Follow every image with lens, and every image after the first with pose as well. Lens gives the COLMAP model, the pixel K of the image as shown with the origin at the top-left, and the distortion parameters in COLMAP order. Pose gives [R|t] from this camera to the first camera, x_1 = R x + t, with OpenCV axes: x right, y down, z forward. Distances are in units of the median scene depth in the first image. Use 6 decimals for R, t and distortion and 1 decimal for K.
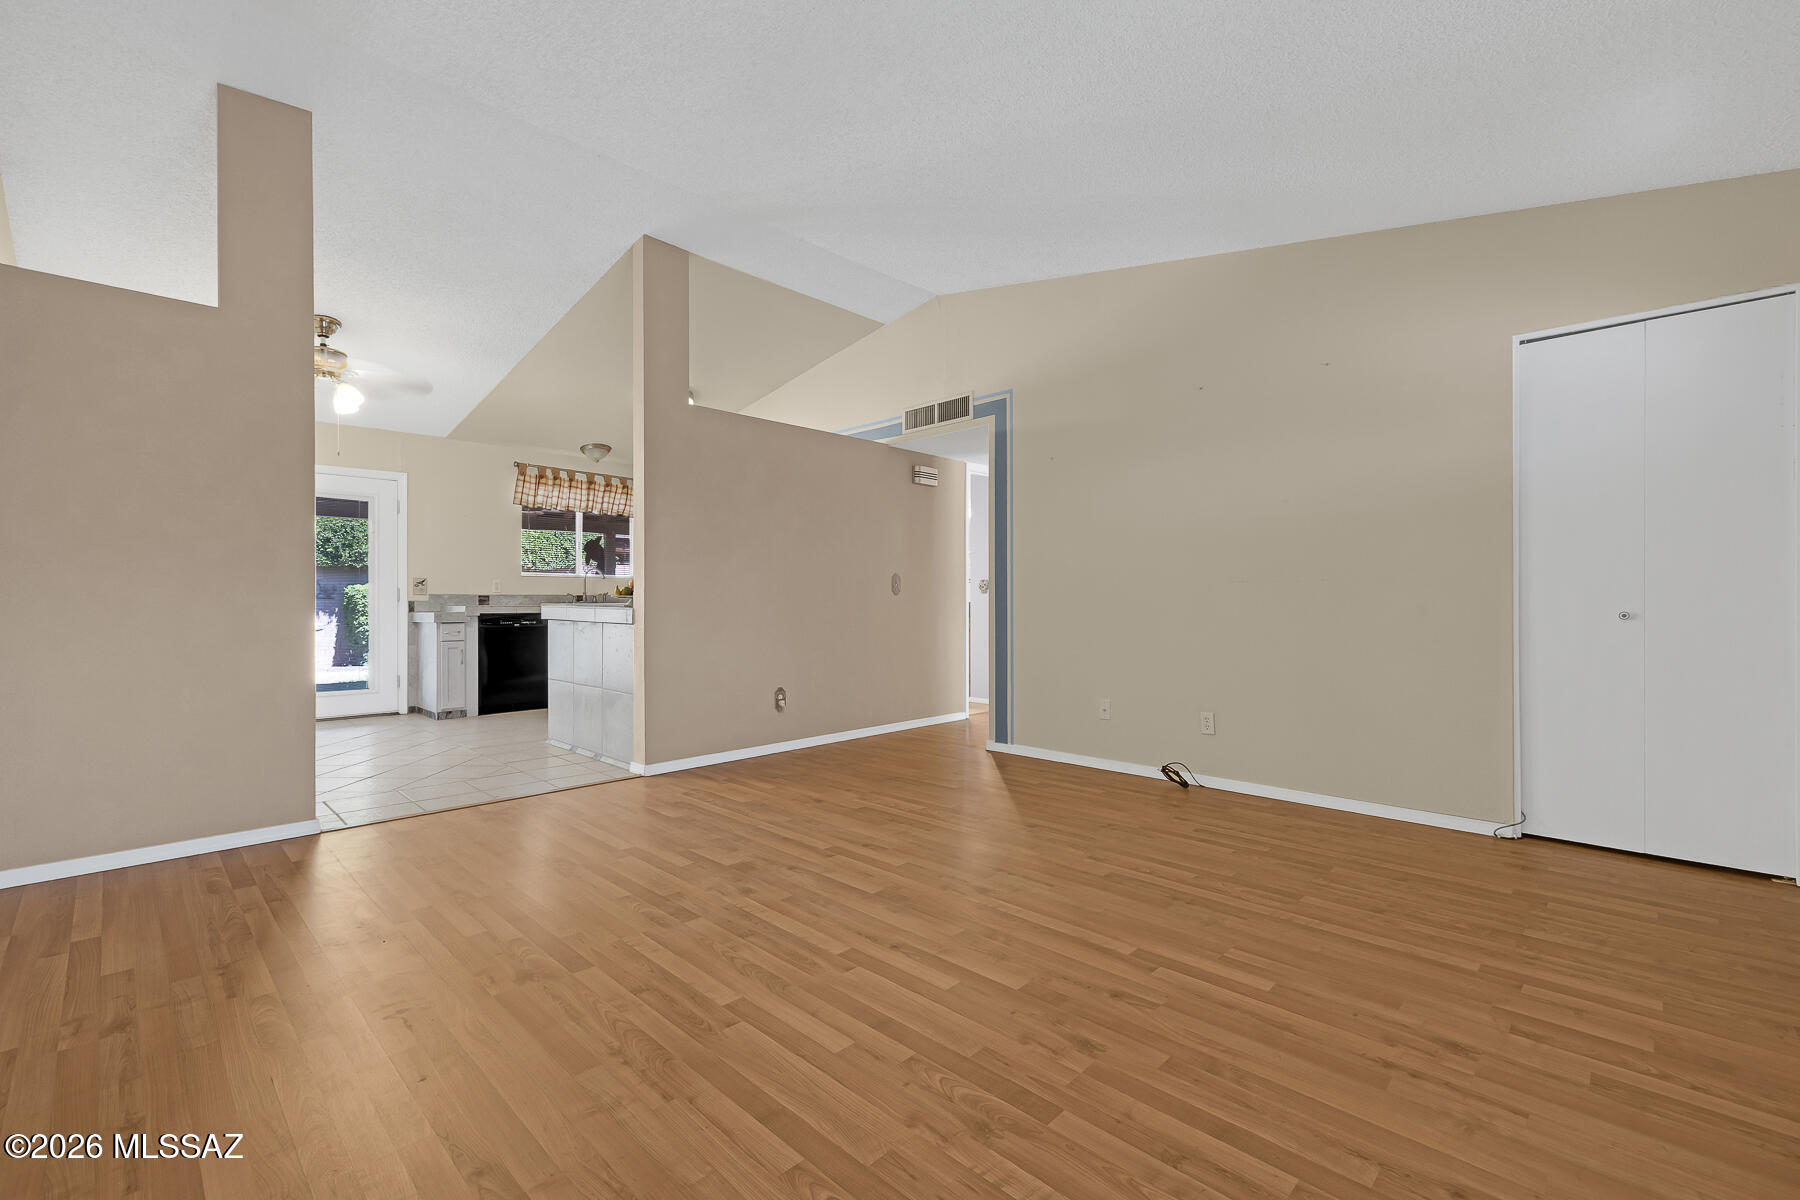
lens RADIAL K [[765.6, 0, 890.3], [0, 765.6, 603.2], [0, 0, 1]] dist [0.002192, -0.000015]
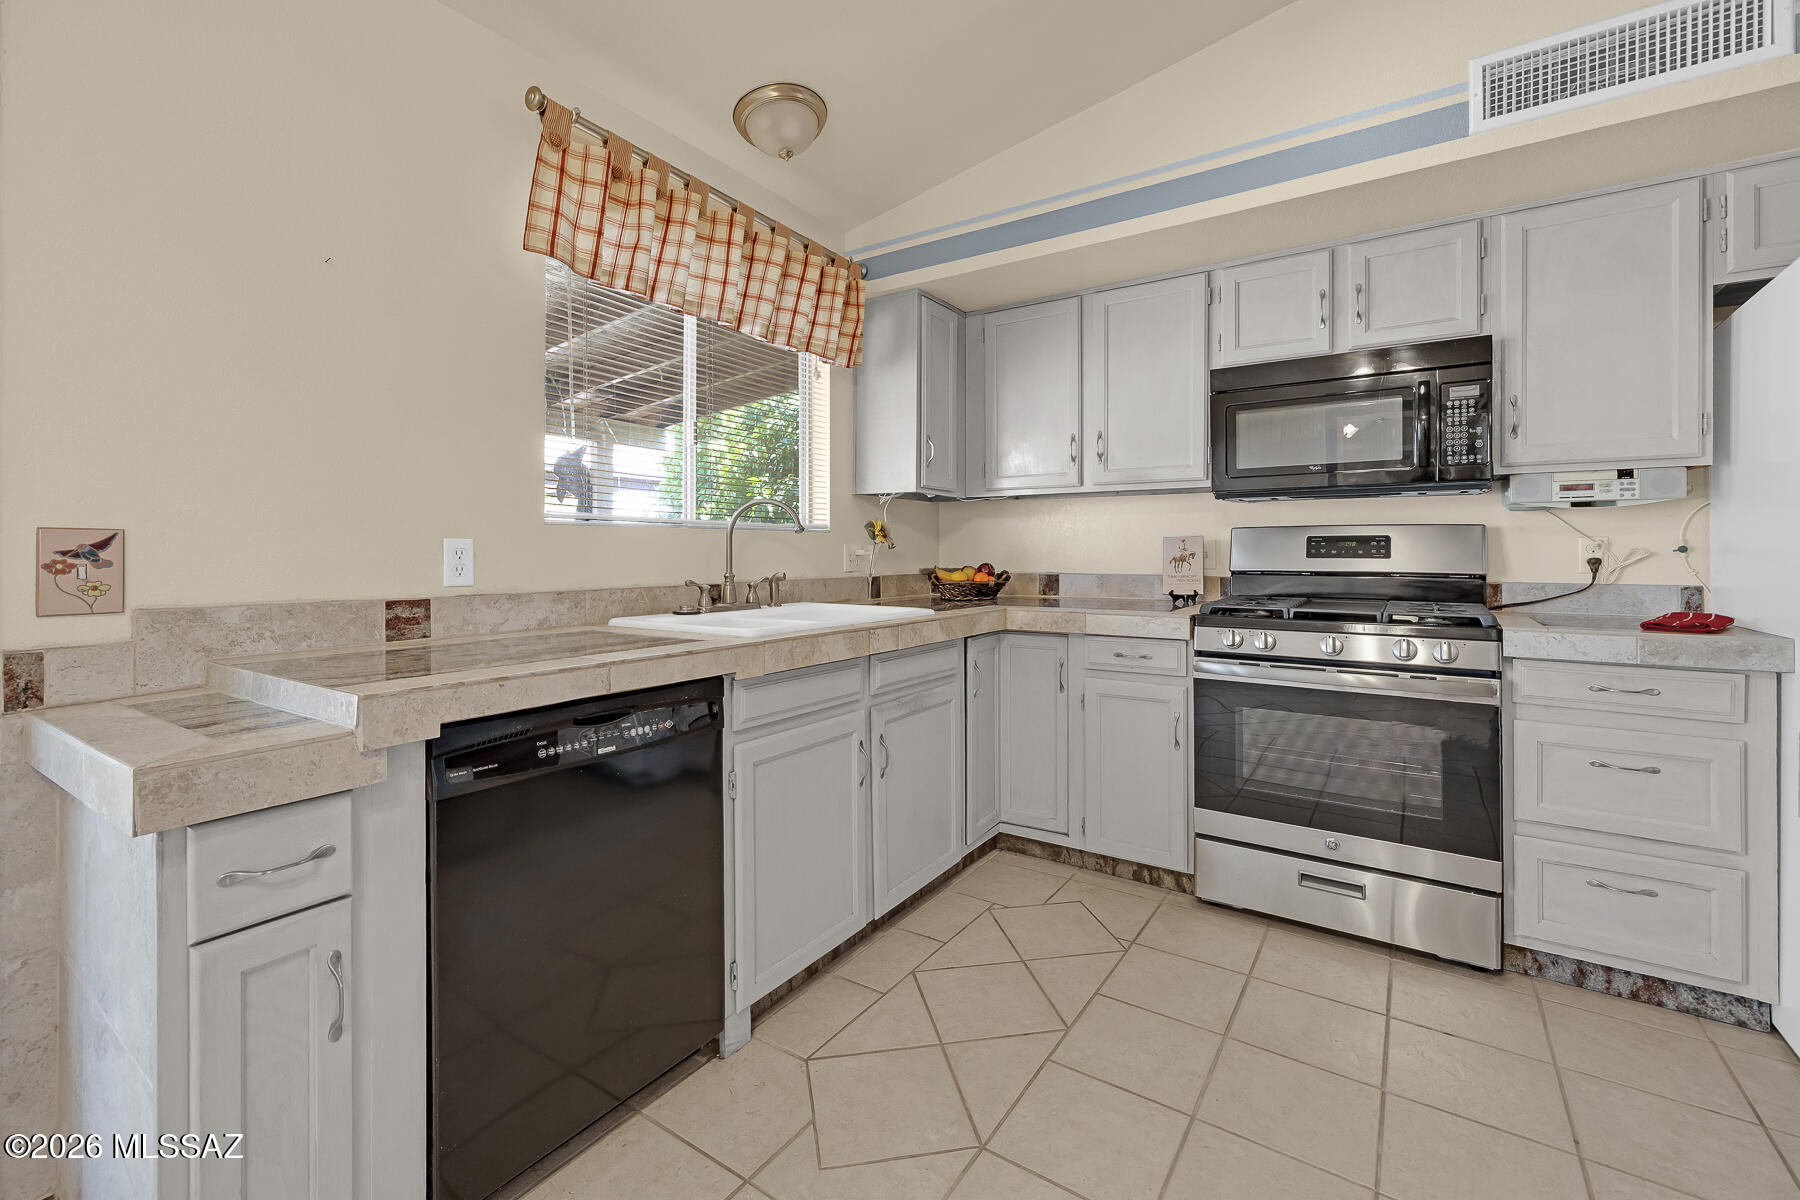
lens RADIAL K [[765.6, 0, 892.2], [0, 765.6, 551.4], [0, 0, 1]] dist [0.002192, -0.000015]
pose [[0.984097, -0.001548, 0.177626, -0.451208], [0.002037, 0.999995, -0.002569, -0.026796], [-0.177621, 0.002890, 0.984095, 0.782300]]
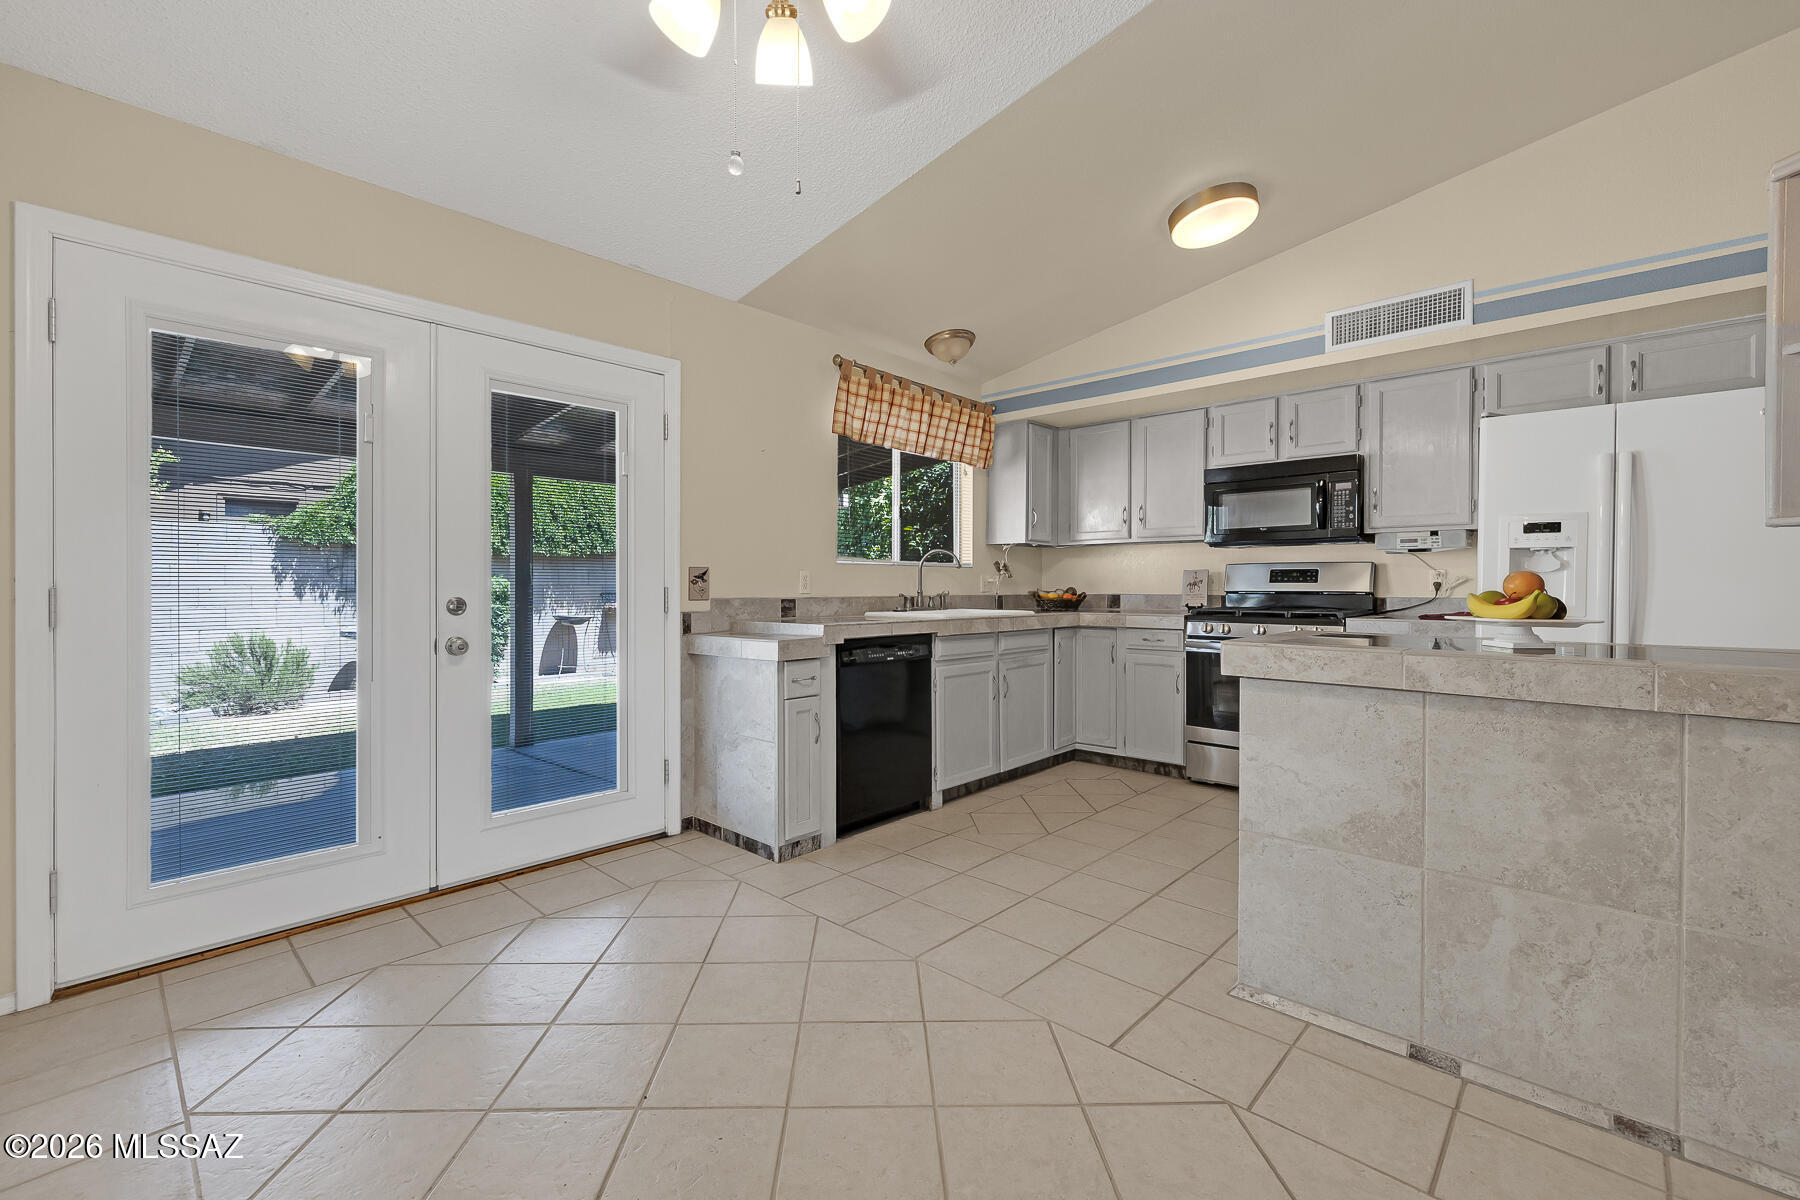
lens RADIAL K [[759.3, 0, 892.7], [0, 759.3, 594.2], [0, 0, 1]] dist [0.001913, -0.000967]
pose [[0.999674, -0.000657, 0.025522, -0.504018], [0.000467, 0.999972, 0.007484, -0.019040], [-0.025526, -0.007470, 0.999646, 0.493586]]
